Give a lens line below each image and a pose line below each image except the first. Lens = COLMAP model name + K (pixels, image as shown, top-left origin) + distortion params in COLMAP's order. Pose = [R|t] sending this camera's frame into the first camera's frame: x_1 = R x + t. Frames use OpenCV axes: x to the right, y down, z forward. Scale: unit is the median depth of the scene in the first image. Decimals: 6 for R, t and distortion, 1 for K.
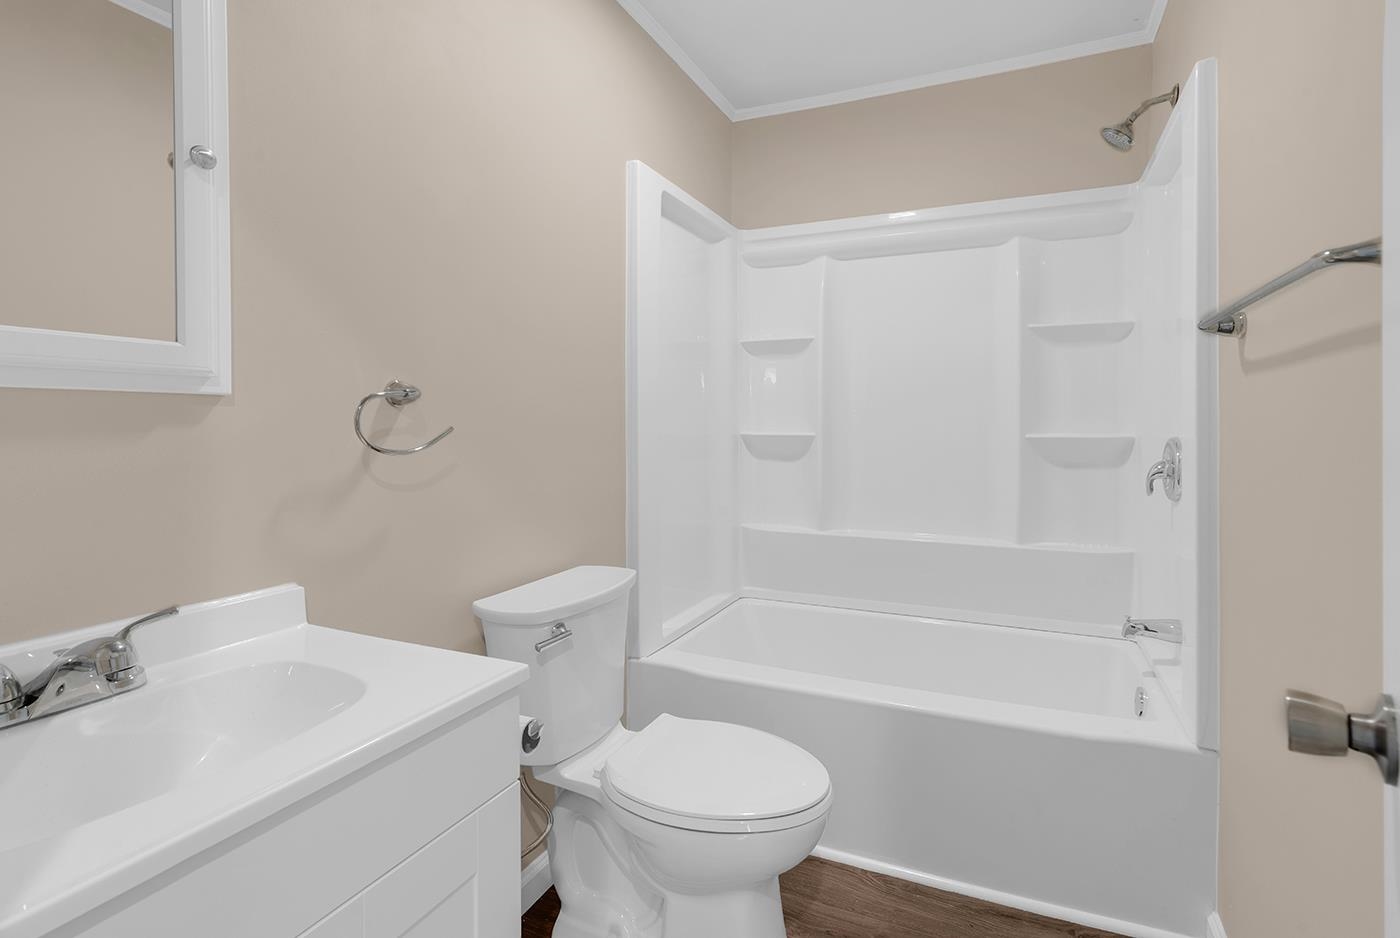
lens RADIAL K [[554.0, 0, 700.1], [0, 554.0, 442.5], [0, 0, 1]] dist [0.000918, -0.000139]
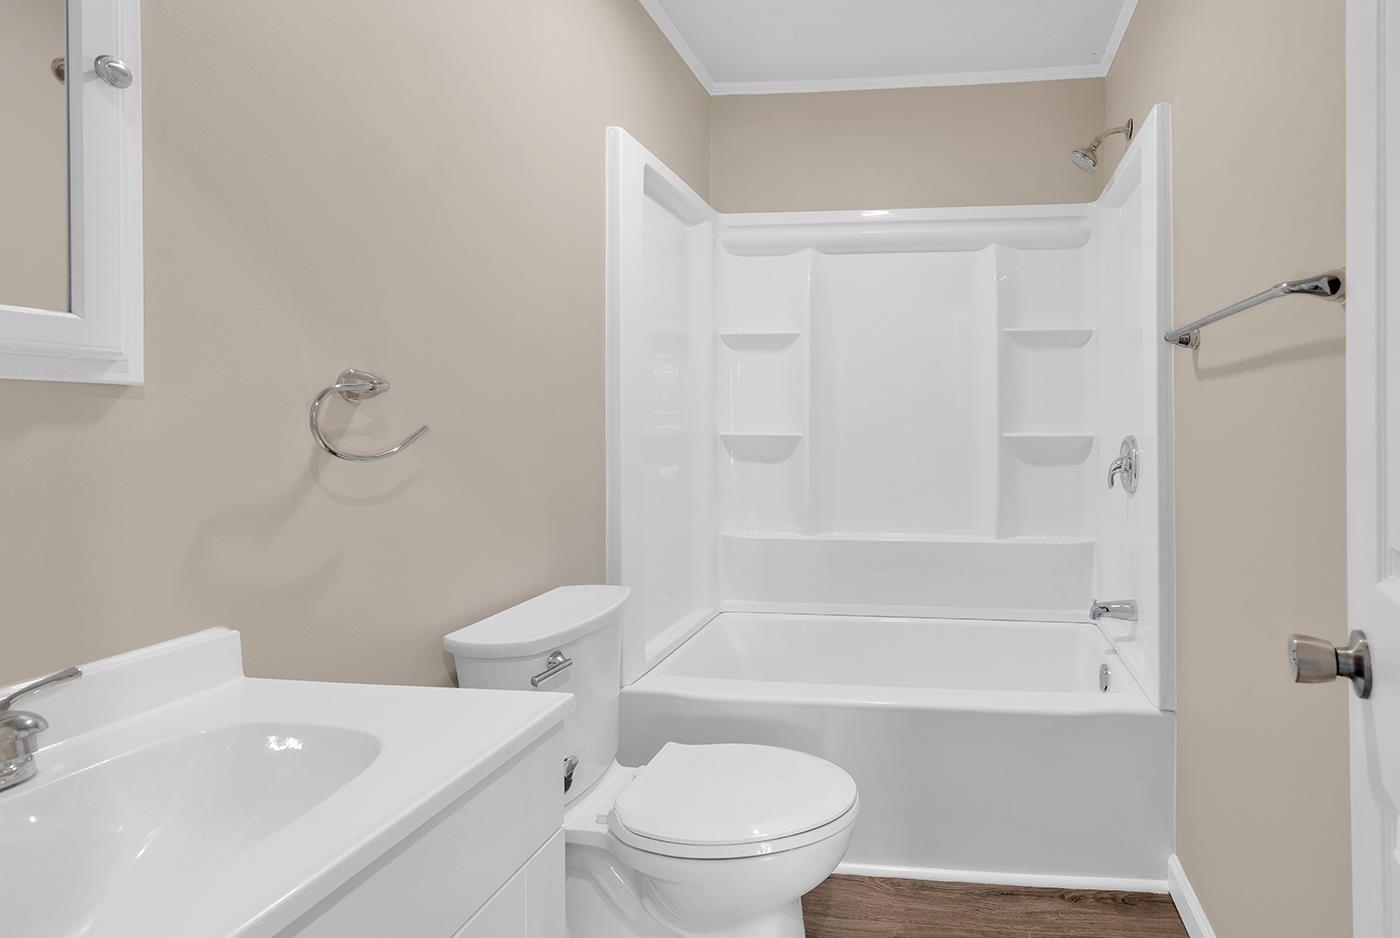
lens RADIAL K [[644.3, 0, 708.4], [0, 644.3, 442.6], [0, 0, 1]] dist [0.001407, 0.000059]
pose [[0.969508, -0.006466, 0.244975, -0.273554], [0.007585, 0.999965, -0.003628, 0.002899], [-0.244943, 0.005375, 0.969523, -0.044120]]
